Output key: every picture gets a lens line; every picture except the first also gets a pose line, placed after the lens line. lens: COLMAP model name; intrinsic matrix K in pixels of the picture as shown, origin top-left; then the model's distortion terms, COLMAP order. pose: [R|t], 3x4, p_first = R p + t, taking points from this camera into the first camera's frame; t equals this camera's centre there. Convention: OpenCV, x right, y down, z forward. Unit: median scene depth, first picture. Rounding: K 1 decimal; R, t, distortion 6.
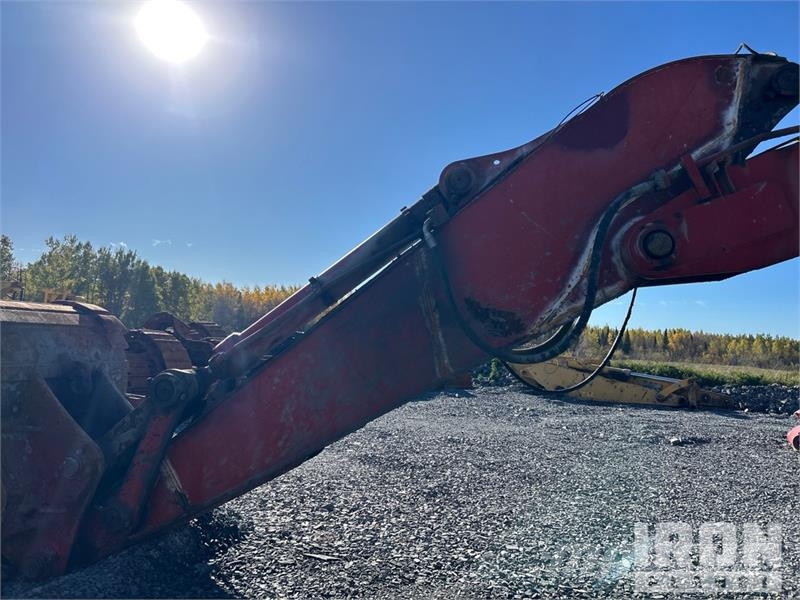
lens RADIAL K [[600.0, 0, 400.0], [0, 600.0, 300.0], [0, 0, 1]] dist [0.042211, -0.048556]
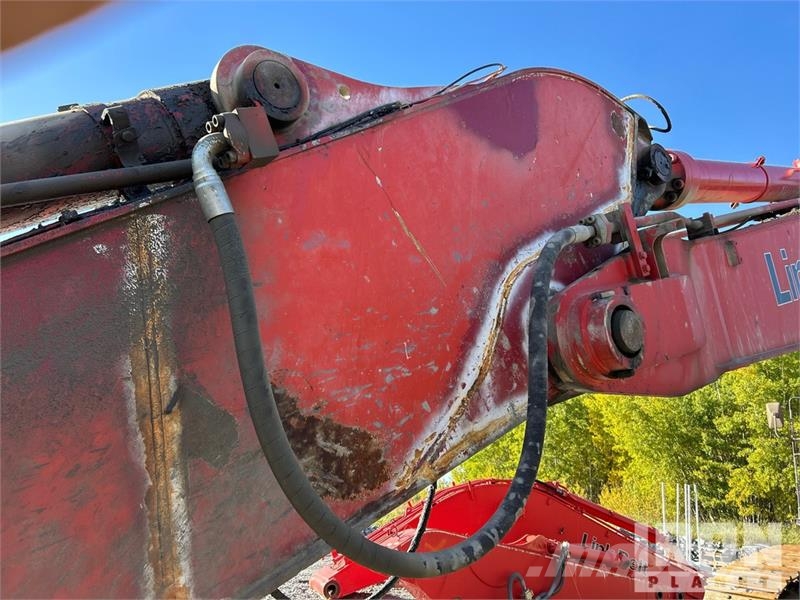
lens RADIAL K [[597.2, 0, 402.5], [0, 597.2, 308.7], [0, 0, 1]] dist [0.057410, -0.070923]
pose [[0.664389, 0.220985, 0.713970, -0.074948], [-0.083211, 0.971220, -0.223175, 0.019937], [-0.742740, 0.088864, 0.663656, 0.519037]]
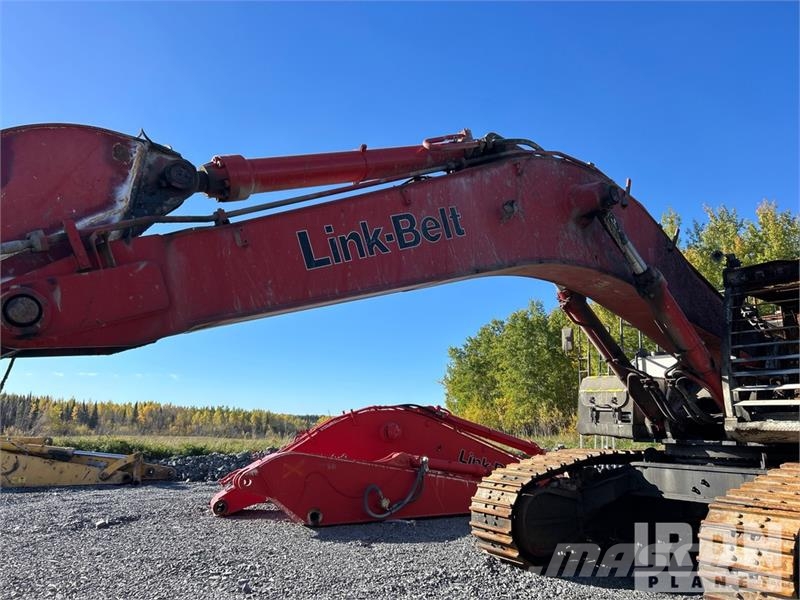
lens RADIAL K [[600.0, 0, 400.0], [0, 600.0, 300.0], [0, 0, 1]] dist [0.042211, -0.048556]
pose [[0.682722, 0.118897, 0.720940, 0.107330], [-0.032525, 0.990639, -0.132575, -0.004457], [-0.729954, 0.067063, 0.680198, -0.012897]]
